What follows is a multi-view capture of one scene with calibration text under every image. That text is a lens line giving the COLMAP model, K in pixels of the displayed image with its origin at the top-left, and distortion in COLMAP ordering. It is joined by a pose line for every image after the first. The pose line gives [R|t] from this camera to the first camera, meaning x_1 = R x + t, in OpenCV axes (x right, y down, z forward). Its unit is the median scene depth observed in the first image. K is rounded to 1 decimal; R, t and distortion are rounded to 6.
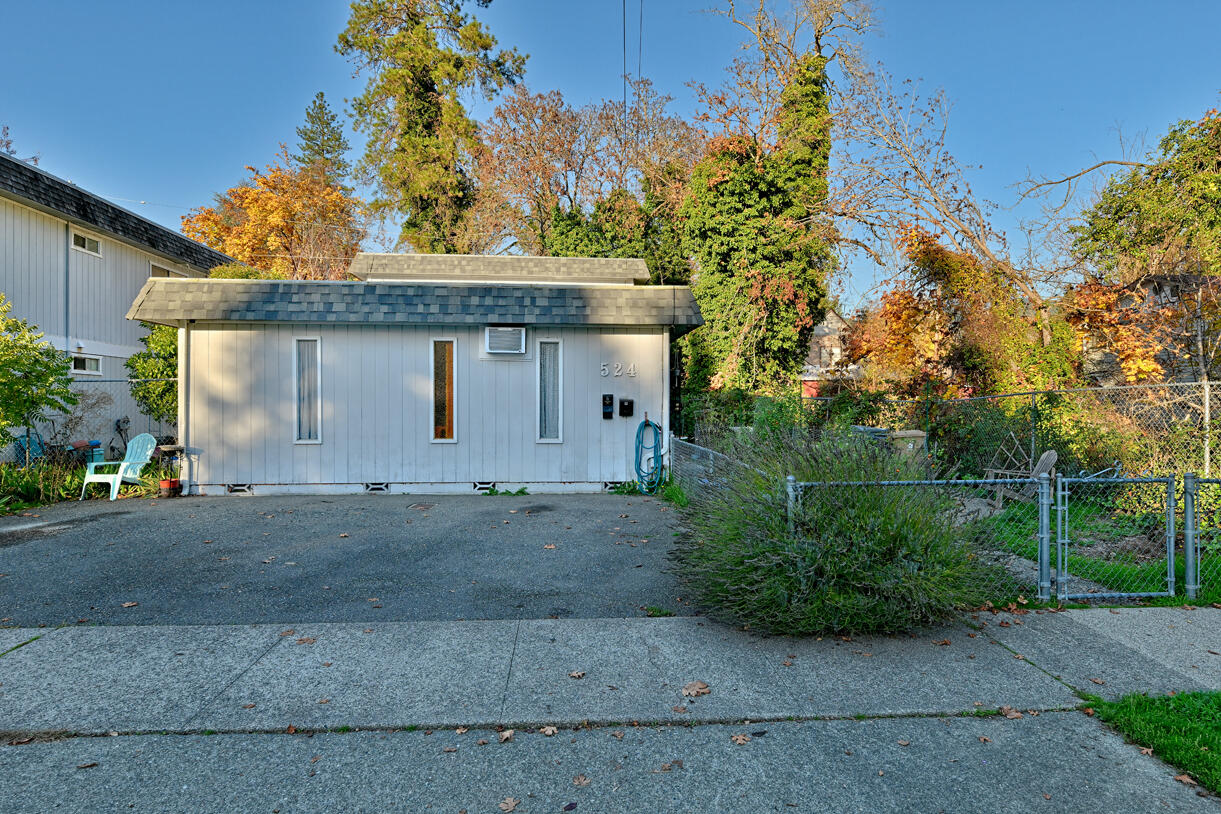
lens RADIAL K [[719.3, 0, 610.5], [0, 719.3, 407.0], [0, 0, 1]] dist [0.002863, -0.002285]
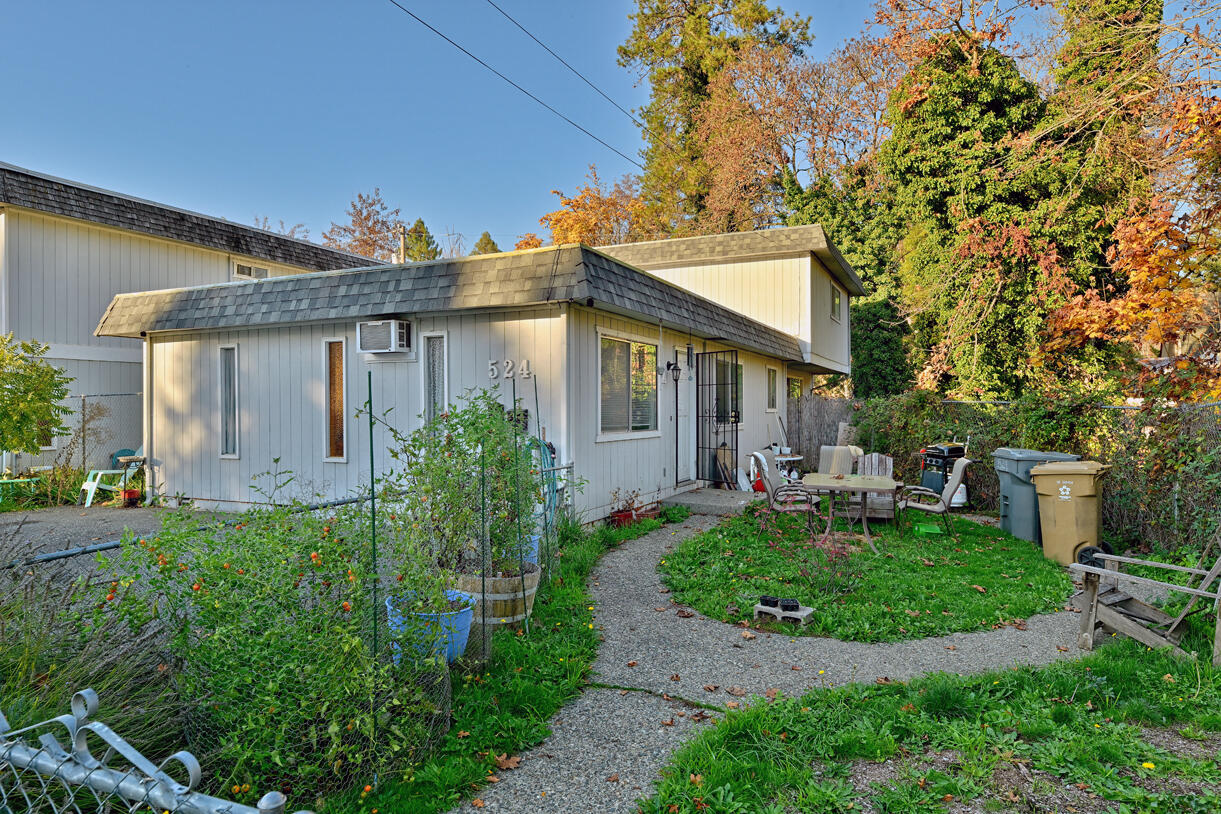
lens RADIAL K [[719.3, 0, 610.5], [0, 719.3, 407.0], [0, 0, 1]] dist [0.002863, -0.002285]
pose [[0.866334, -0.004577, -0.499444, 0.382845], [0.002701, 0.999986, -0.004480, -0.008259], [0.499458, 0.002532, 0.866335, 0.347153]]
